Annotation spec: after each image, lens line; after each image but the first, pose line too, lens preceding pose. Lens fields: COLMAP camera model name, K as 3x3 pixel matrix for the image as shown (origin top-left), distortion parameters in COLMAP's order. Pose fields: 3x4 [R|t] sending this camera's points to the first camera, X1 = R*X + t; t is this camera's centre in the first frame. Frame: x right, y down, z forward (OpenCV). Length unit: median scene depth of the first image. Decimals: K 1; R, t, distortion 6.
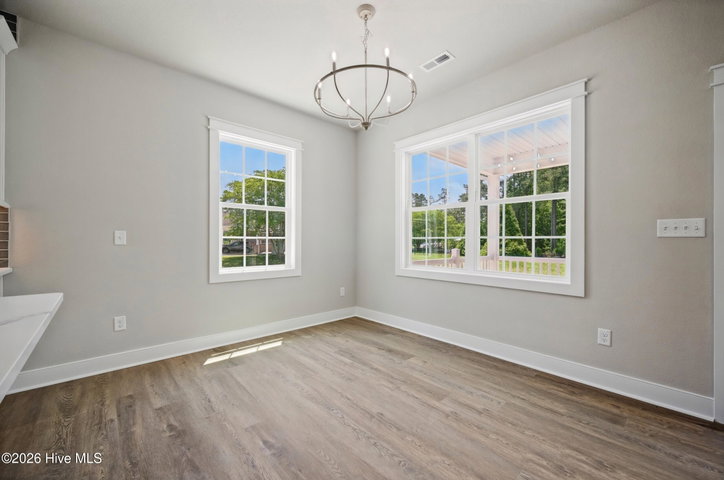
lens RADIAL K [[286.4, 0, 362.7], [0, 286.4, 241.3], [0, 0, 1]] dist [-0.000714, -0.000232]
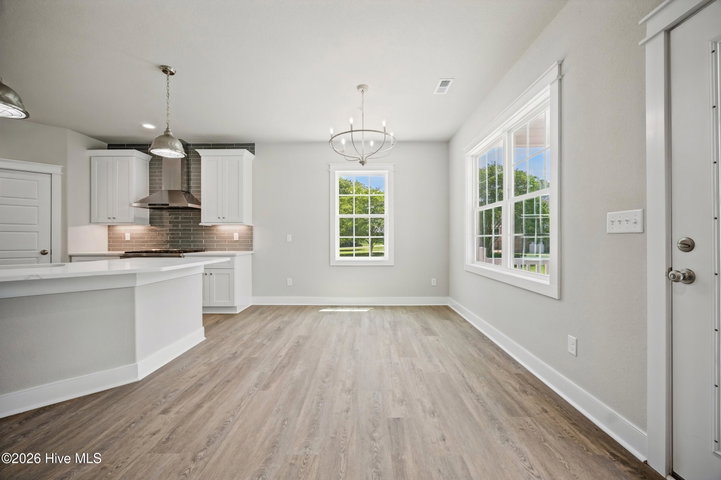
lens RADIAL K [[286.2, 0, 363.1], [0, 286.2, 239.0], [0, 0, 1]] dist [-0.000086, -0.000030]
pose [[0.731967, -0.004752, -0.681323, 0.869668], [0.004293, 0.999988, -0.002363, 0.001422], [0.681326, -0.001195, 0.731979, -0.090329]]
